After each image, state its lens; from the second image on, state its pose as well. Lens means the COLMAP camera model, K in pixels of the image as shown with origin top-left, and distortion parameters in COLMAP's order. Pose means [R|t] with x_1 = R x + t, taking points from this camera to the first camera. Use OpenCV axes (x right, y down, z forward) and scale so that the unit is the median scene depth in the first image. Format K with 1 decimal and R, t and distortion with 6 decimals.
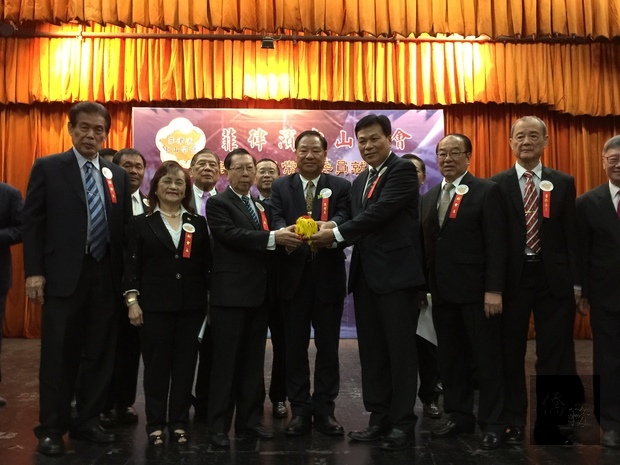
lens RADIAL K [[567.4, 0, 308.1], [0, 567.4, 229.6], [0, 0, 1]] dist [0.018223, 0.000000]
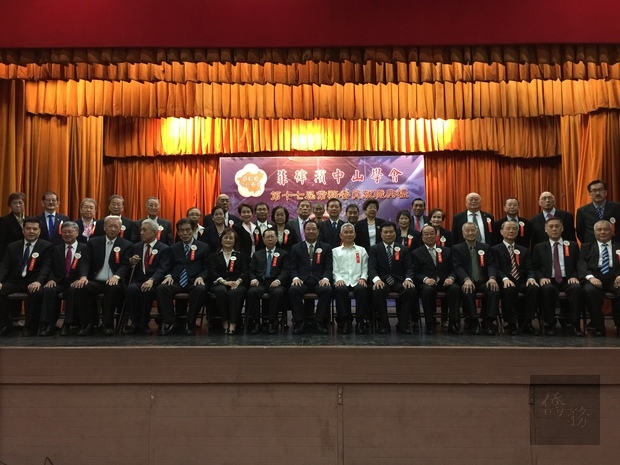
lens RADIAL K [[522.0, 0, 309.7], [0, 522.0, 231.0], [0, 0, 1]] dist [-0.014281, 0.001731]
pose [[0.998548, -0.008811, -0.053146, 0.008260], [0.010911, 0.999165, 0.039364, -0.068907], [0.052755, -0.039887, 0.997811, -0.404885]]
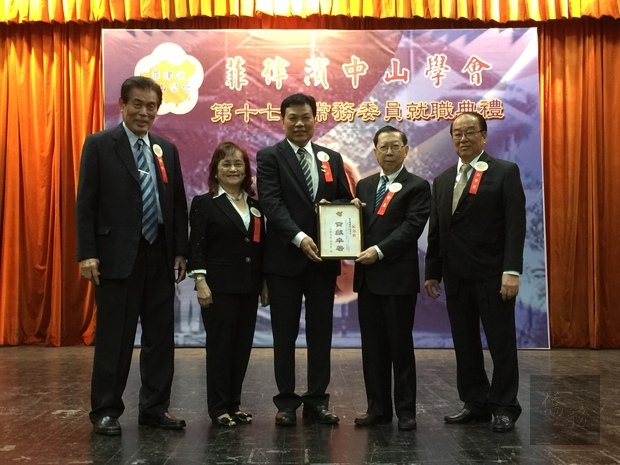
lens RADIAL K [[844.4, 0, 310.2], [0, 844.4, 234.2], [0, 0, 1]] dist [0.015596, 0.000000]
pose [[0.999438, -0.001611, -0.033497, -0.009635], [0.003176, 0.998903, 0.046719, -0.004747], [0.033385, -0.046800, 0.998346, -0.073029]]
